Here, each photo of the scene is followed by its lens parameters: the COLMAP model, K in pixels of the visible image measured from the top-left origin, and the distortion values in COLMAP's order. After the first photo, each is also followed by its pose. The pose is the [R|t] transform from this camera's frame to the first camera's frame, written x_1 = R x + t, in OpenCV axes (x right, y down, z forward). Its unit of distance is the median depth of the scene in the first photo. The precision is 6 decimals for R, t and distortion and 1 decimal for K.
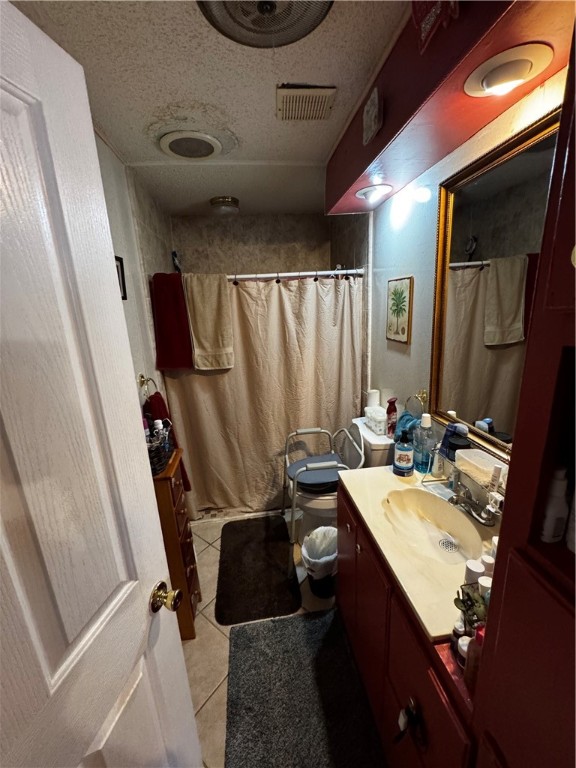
lens RADIAL K [[308.6, 0, 287.3], [0, 308.6, 383.6], [0, 0, 1]] dist [-0.002846, 0.001004]
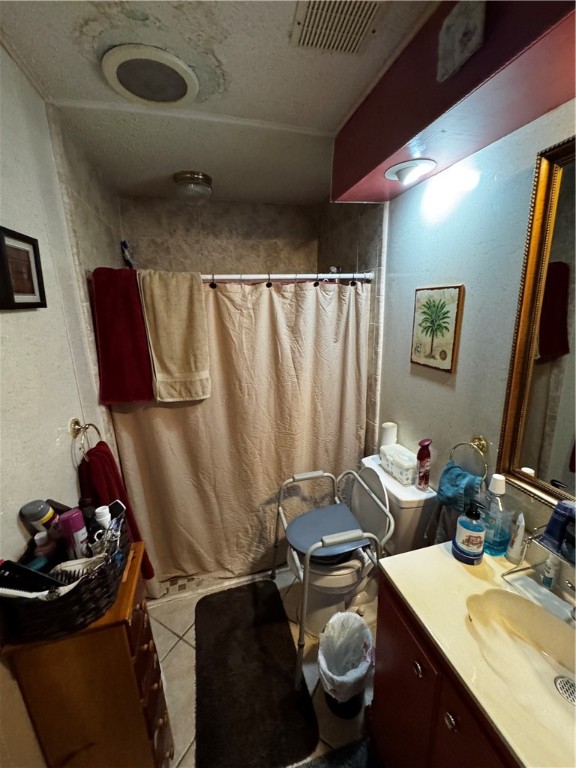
lens RADIAL K [[308.6, 0, 286.5], [0, 308.6, 384.2], [0, 0, 1]] dist [-0.002846, 0.001004]
pose [[0.990217, -0.011397, 0.139072, -0.106186], [0.012203, 0.999913, -0.004941, -0.088106], [-0.139004, 0.006590, 0.990270, 0.259625]]
